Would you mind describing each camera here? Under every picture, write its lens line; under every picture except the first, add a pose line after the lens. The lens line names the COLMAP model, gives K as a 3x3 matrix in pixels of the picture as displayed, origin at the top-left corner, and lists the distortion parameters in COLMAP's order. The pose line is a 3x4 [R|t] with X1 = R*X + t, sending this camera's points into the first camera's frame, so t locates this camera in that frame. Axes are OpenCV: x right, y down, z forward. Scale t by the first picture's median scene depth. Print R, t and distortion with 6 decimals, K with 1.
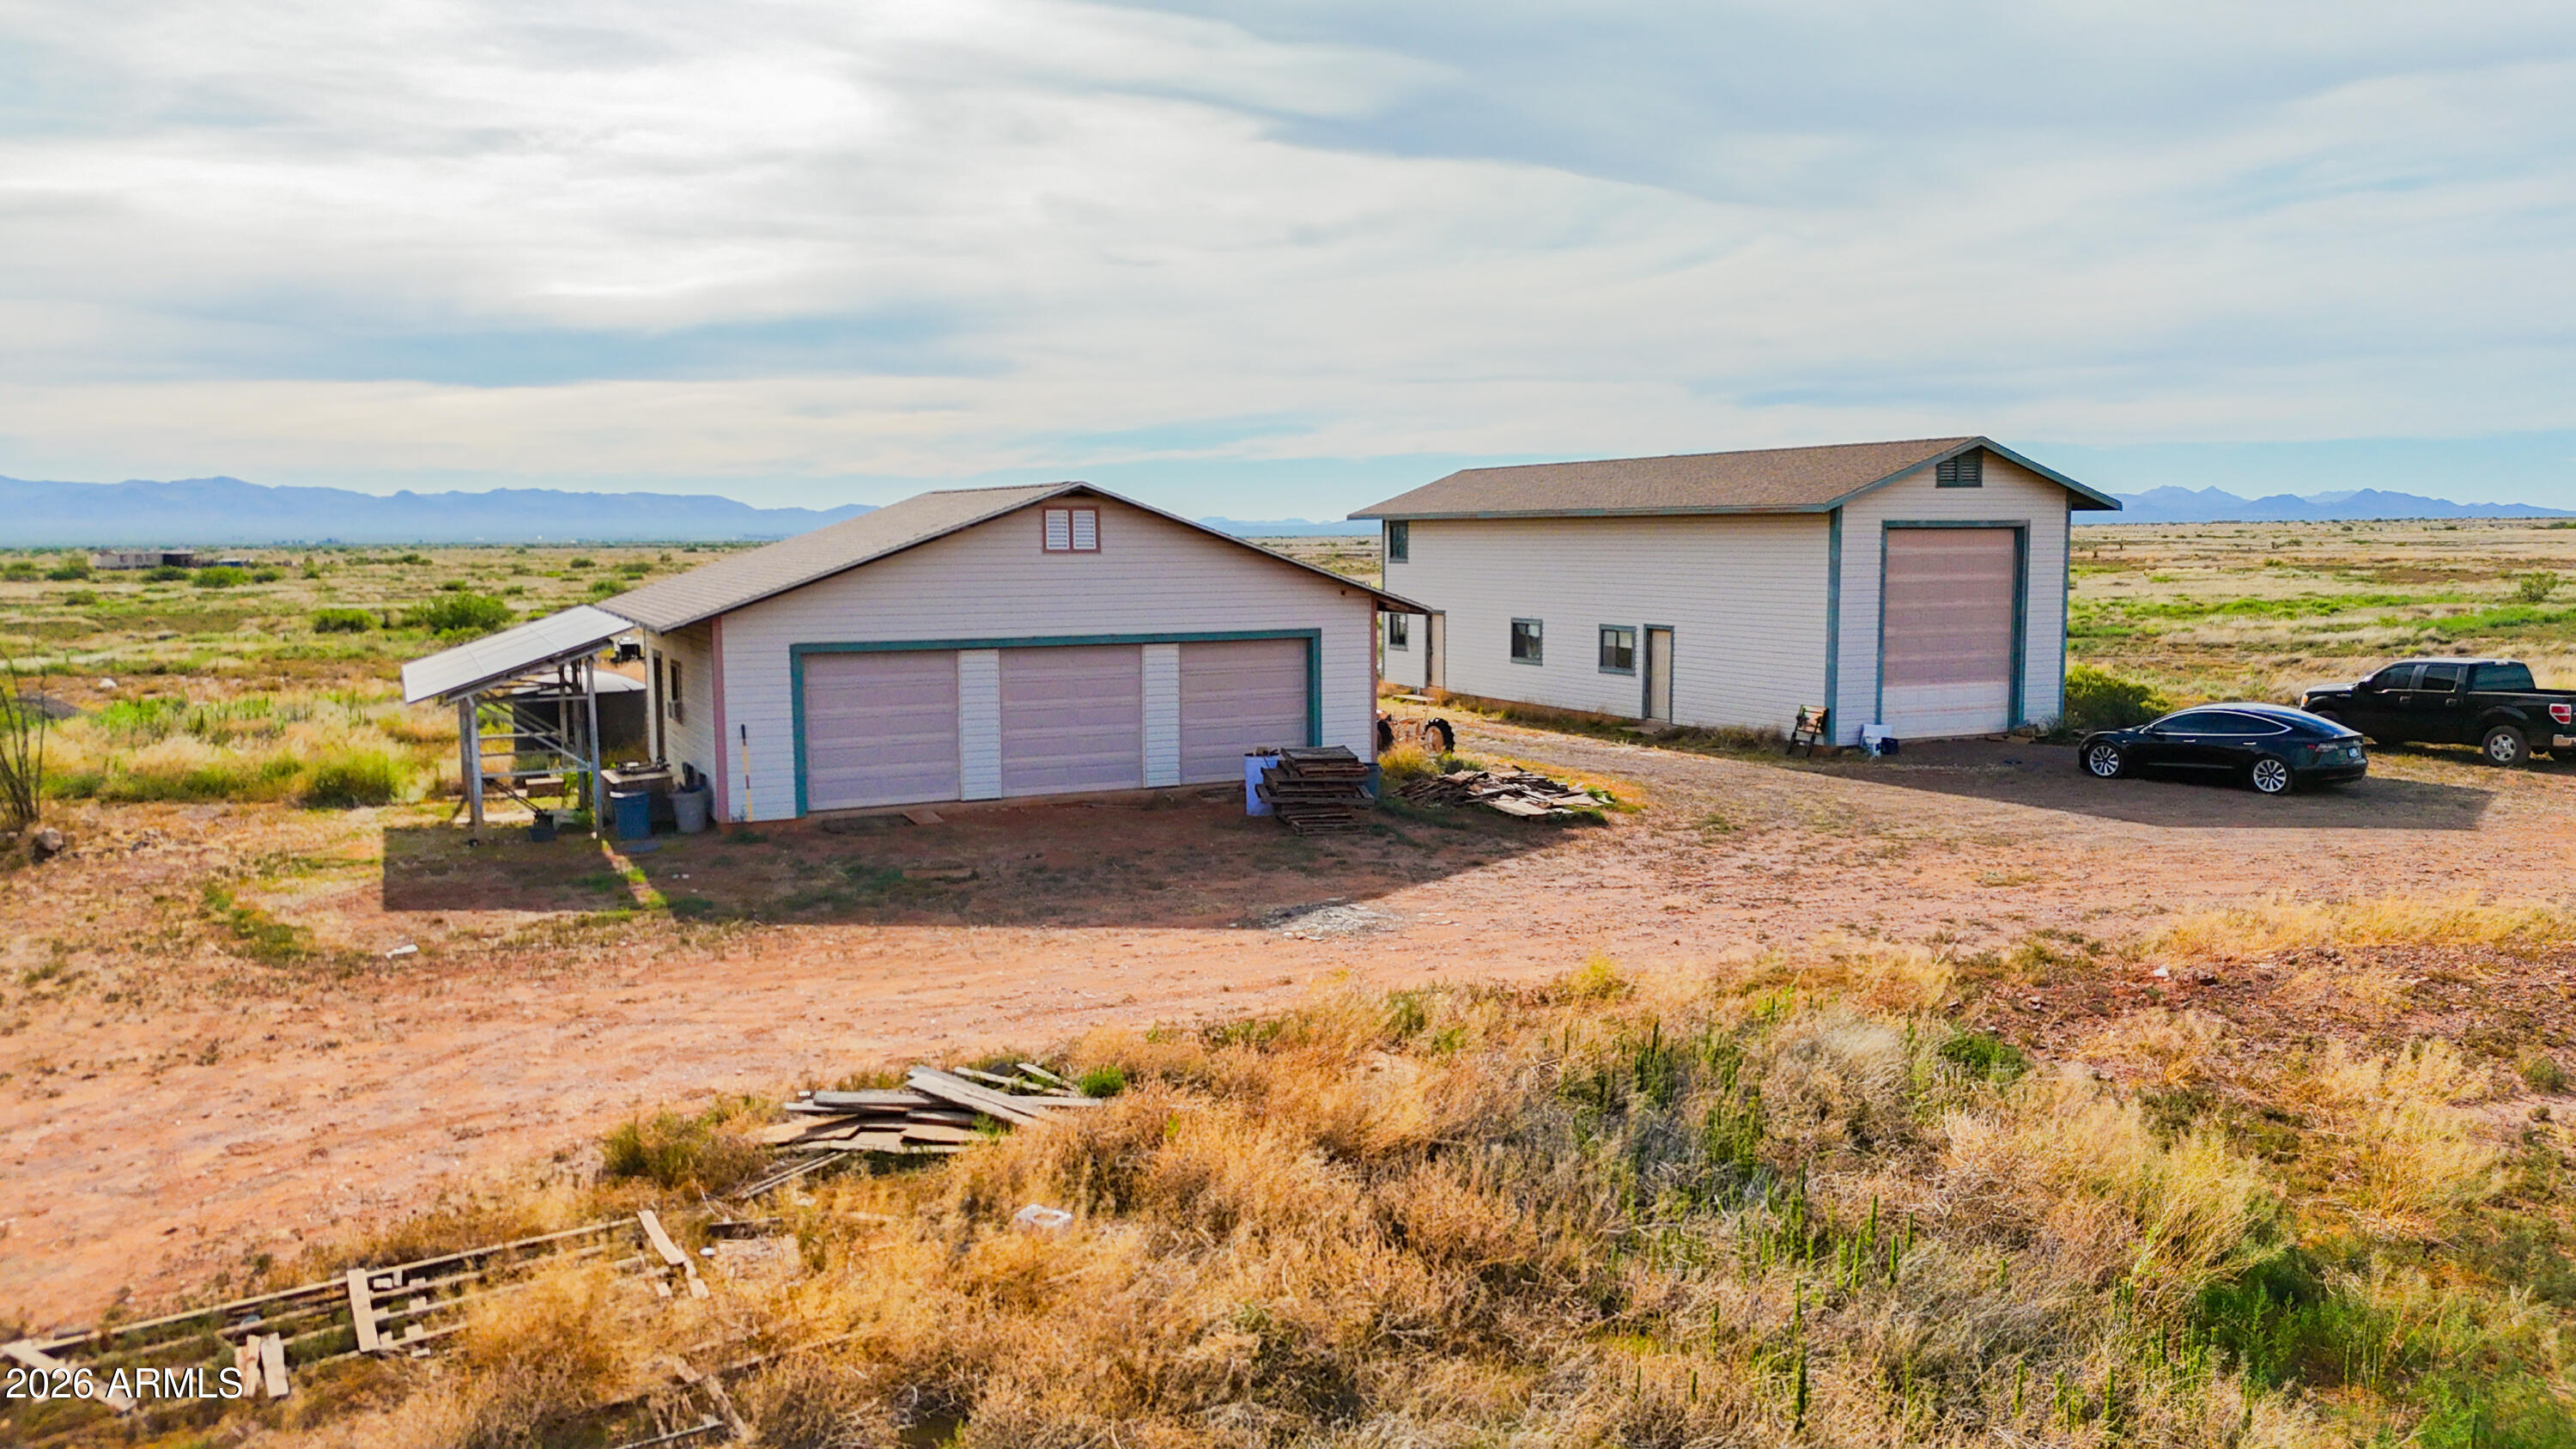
lens RADIAL K [[1900.5, 0, 1288.0], [0, 1900.5, 724.5], [0, 0, 1]] dist [0.086683, -0.101720]
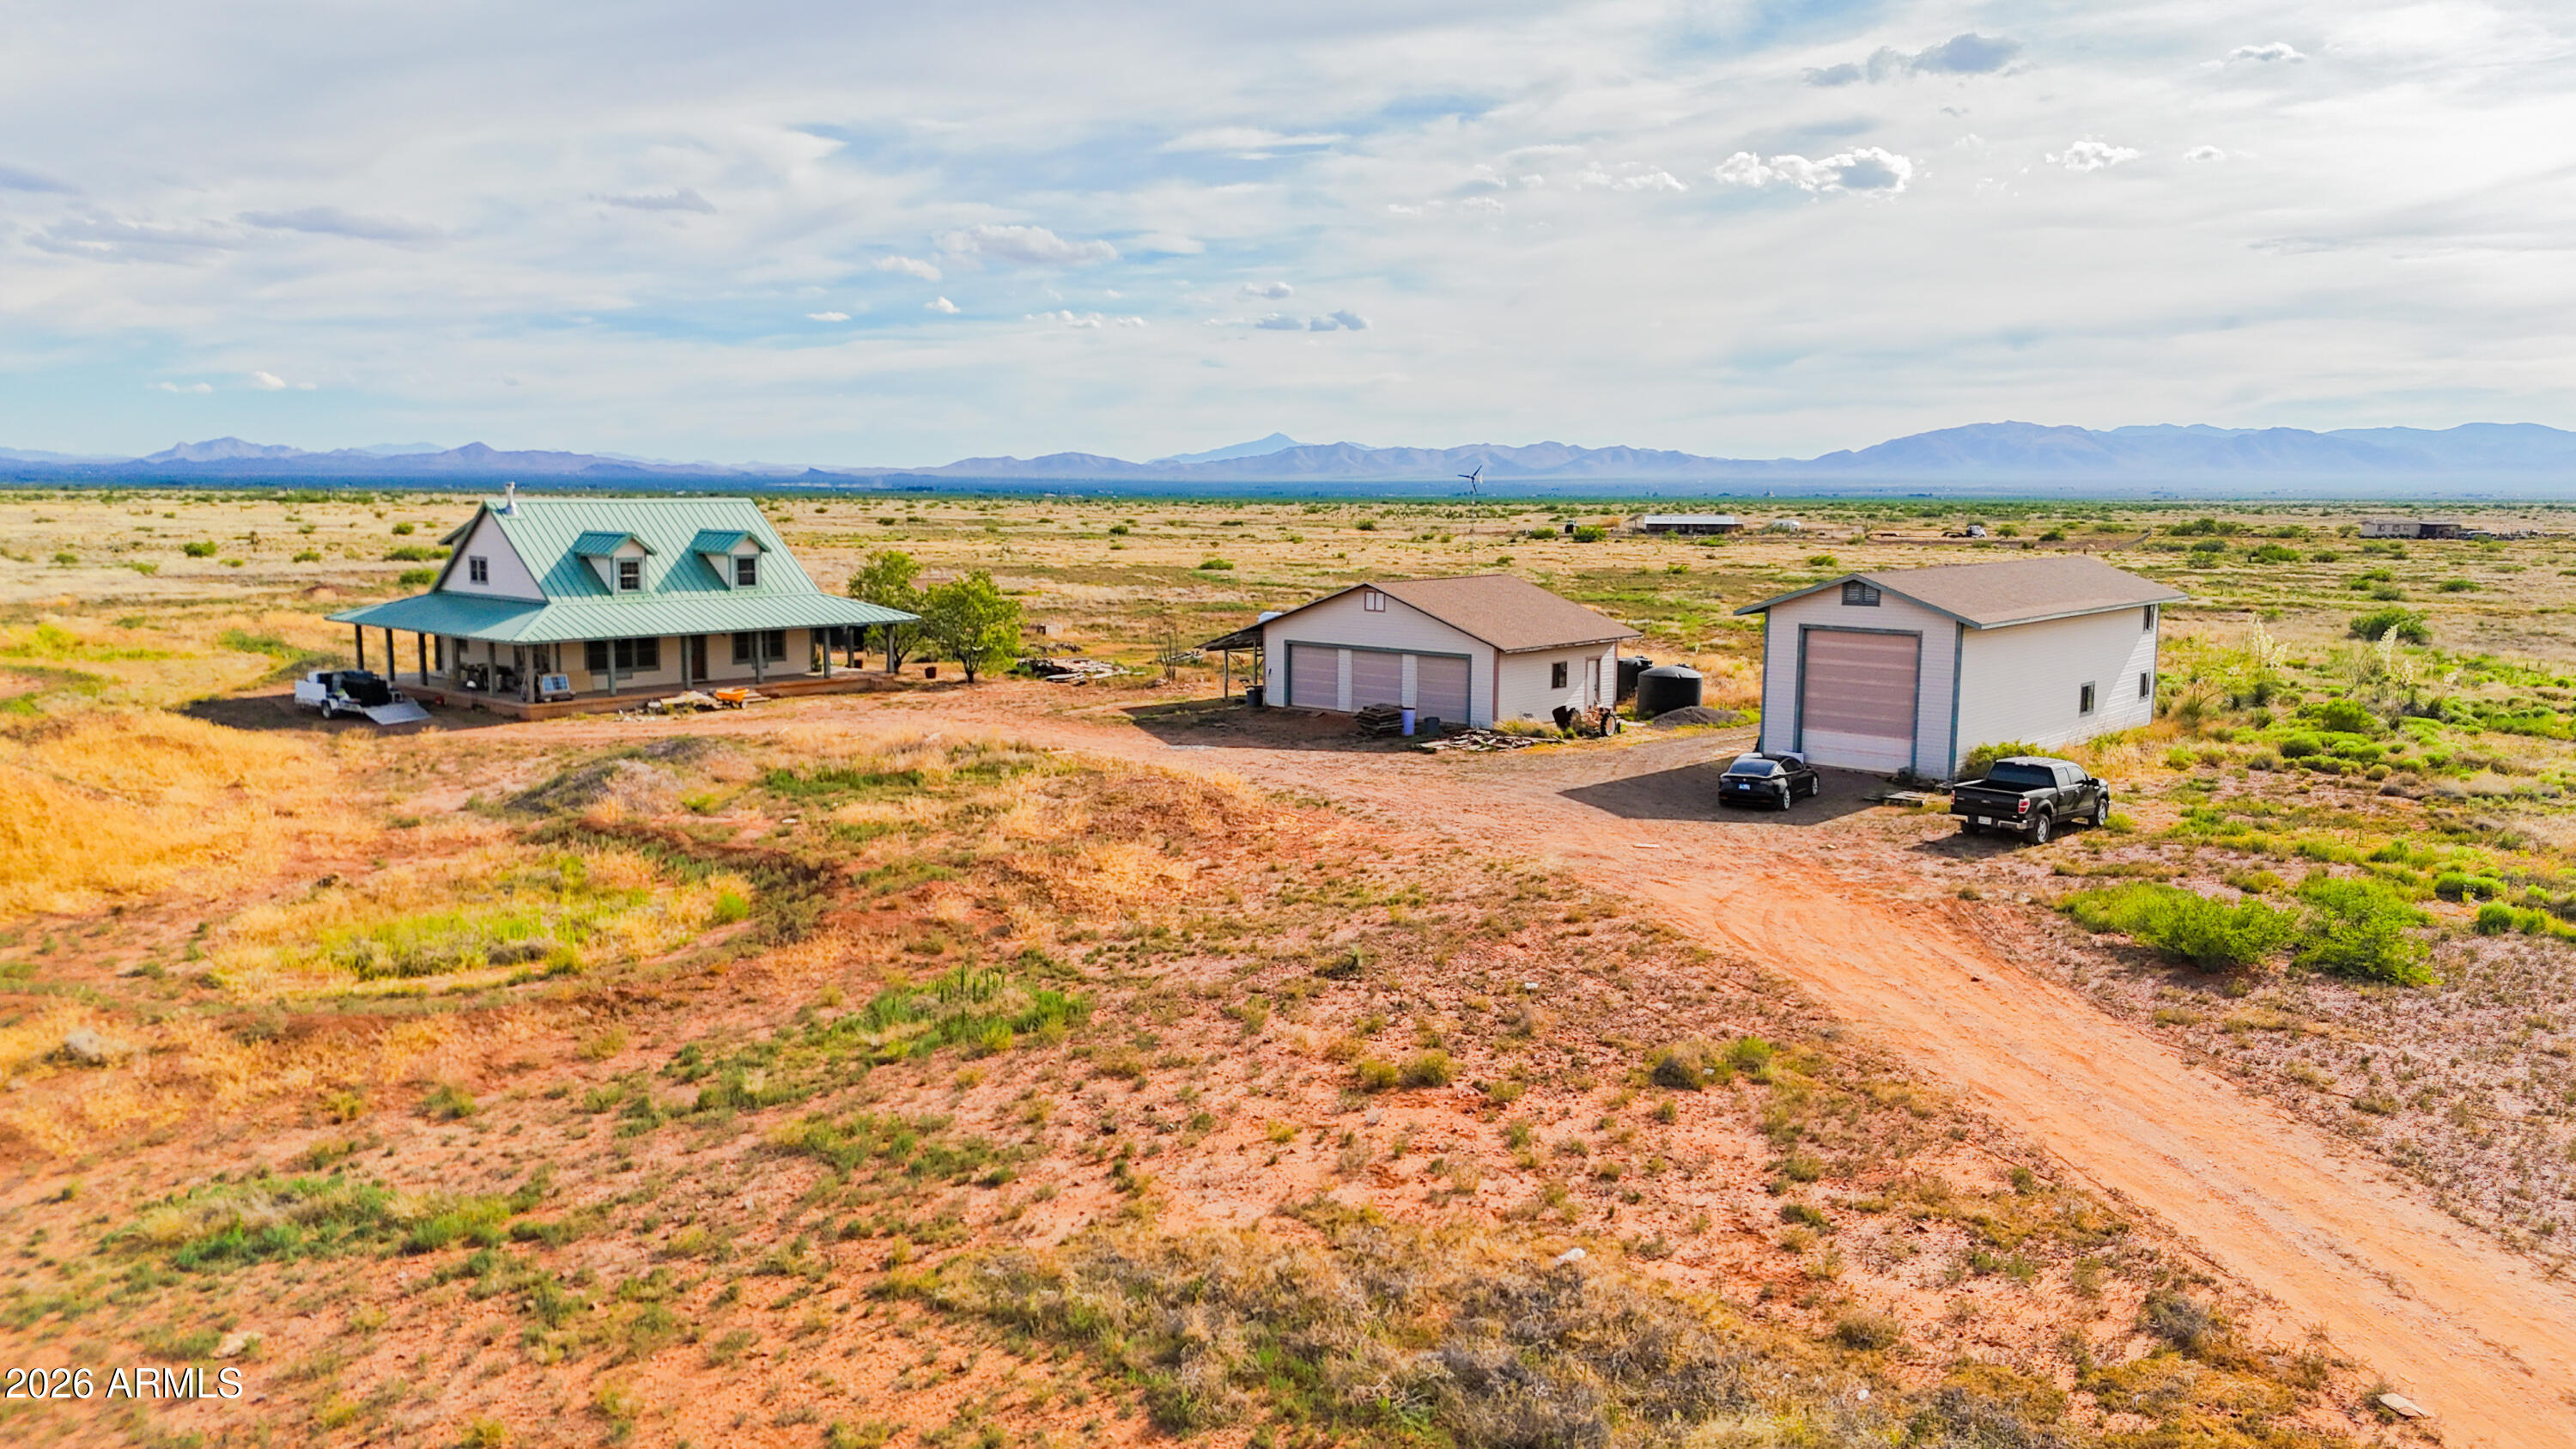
lens RADIAL K [[1890.0, 0, 1288.0], [0, 1890.0, 724.5], [0, 0, 1]] dist [0.114363, -0.137207]
pose [[0.395225, 0.125196, -0.910013, 1.991720], [-0.103044, 0.990458, 0.091511, -0.155682], [0.912786, 0.057604, 0.404355, -0.023576]]
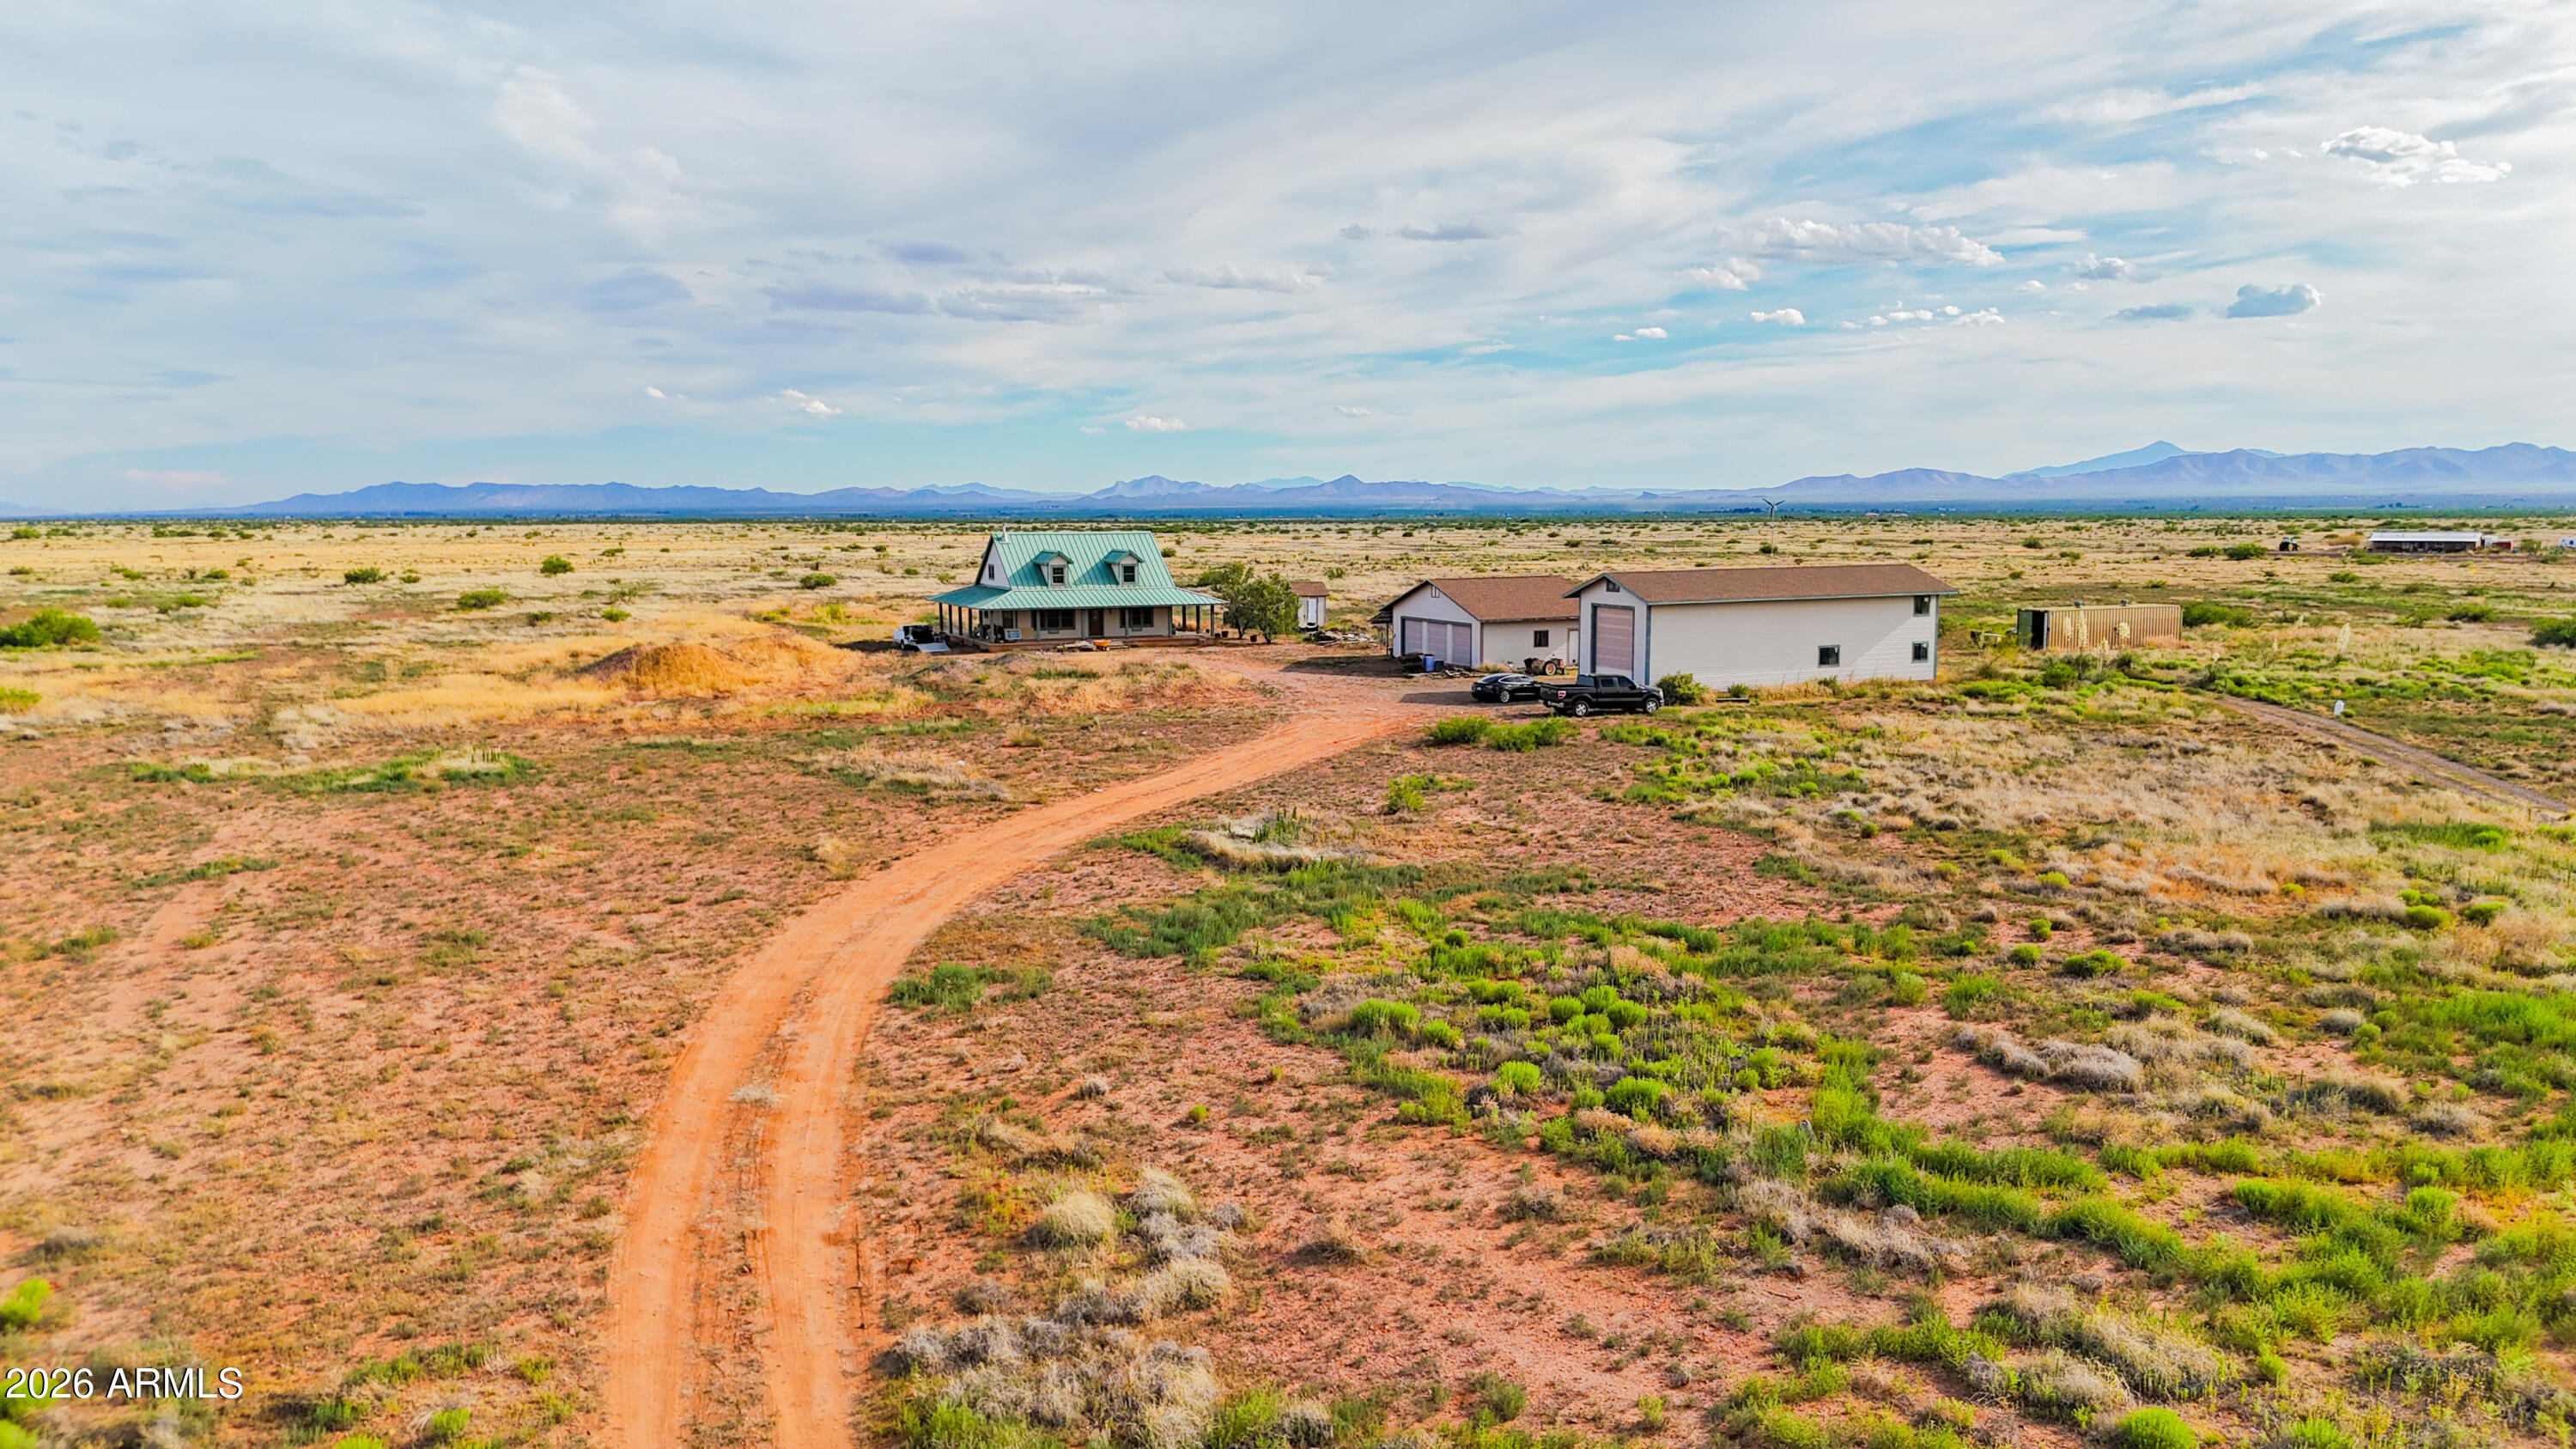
lens RADIAL K [[1890.0, 0, 1288.0], [0, 1890.0, 724.5], [0, 0, 1]] dist [0.114363, -0.137207]
pose [[-0.020221, 0.121971, -0.992328, 3.707462], [-0.097098, 0.987599, 0.123369, -0.280566], [0.995069, 0.098848, -0.008127, 0.774078]]
